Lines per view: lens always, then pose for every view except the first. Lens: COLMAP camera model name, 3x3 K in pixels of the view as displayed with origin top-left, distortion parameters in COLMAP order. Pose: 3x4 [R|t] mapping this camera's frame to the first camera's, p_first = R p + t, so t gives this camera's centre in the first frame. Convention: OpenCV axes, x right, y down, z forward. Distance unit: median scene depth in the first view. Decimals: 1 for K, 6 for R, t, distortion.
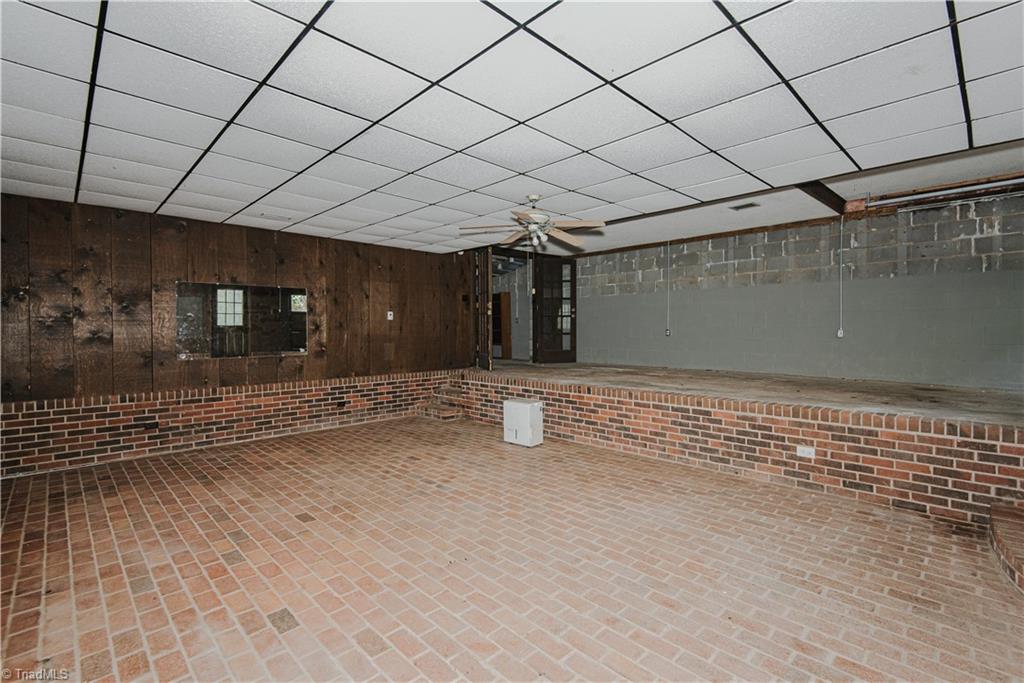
lens RADIAL K [[468.0, 0, 516.7], [0, 468.0, 335.9], [0, 0, 1]] dist [0.044403, -0.025687]
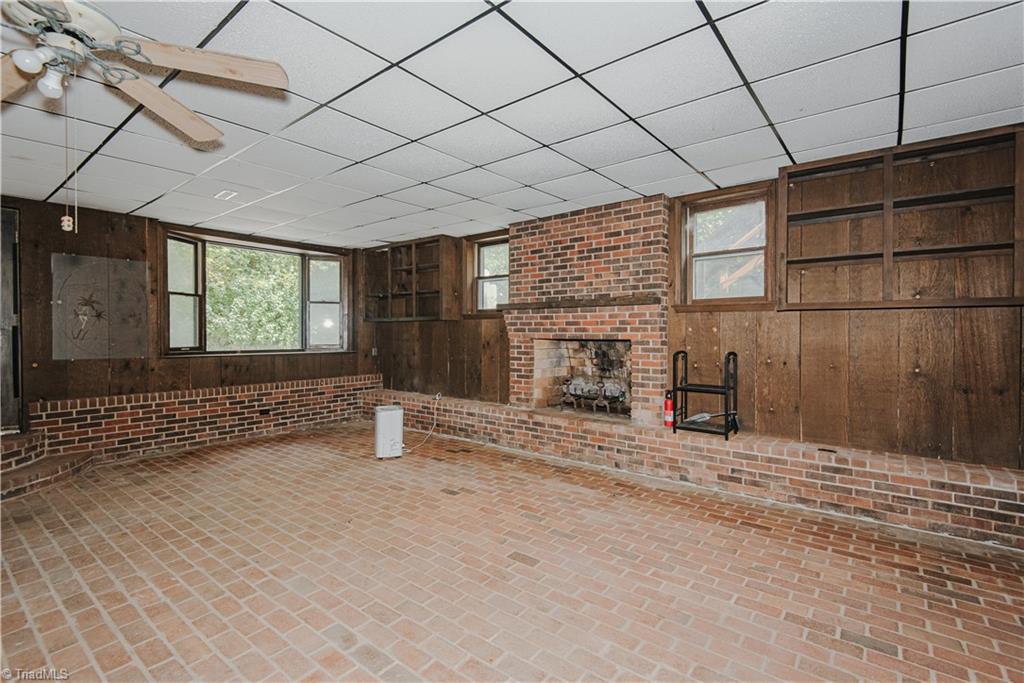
lens RADIAL K [[468.0, 0, 516.7], [0, 468.0, 335.9], [0, 0, 1]] dist [0.044403, -0.025687]
pose [[-0.991686, 0.007776, -0.128450, -0.347493], [0.005371, 0.999804, 0.019064, -0.020693], [0.128573, 0.018216, -0.991533, 1.884091]]
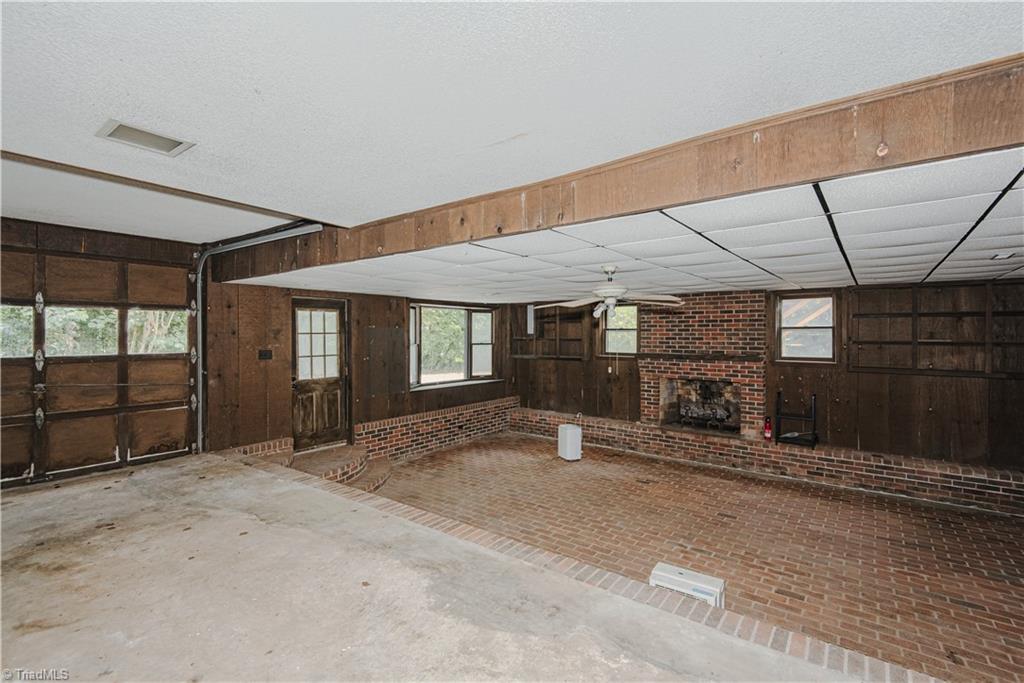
lens RADIAL K [[468.0, 0, 516.7], [0, 468.0, 335.9], [0, 0, 1]] dist [0.044403, -0.025687]
pose [[-0.988791, 0.007365, -0.149127, 0.473569], [0.004374, 0.999783, 0.020374, -0.245793], [0.149245, 0.019493, -0.988608, 2.513829]]
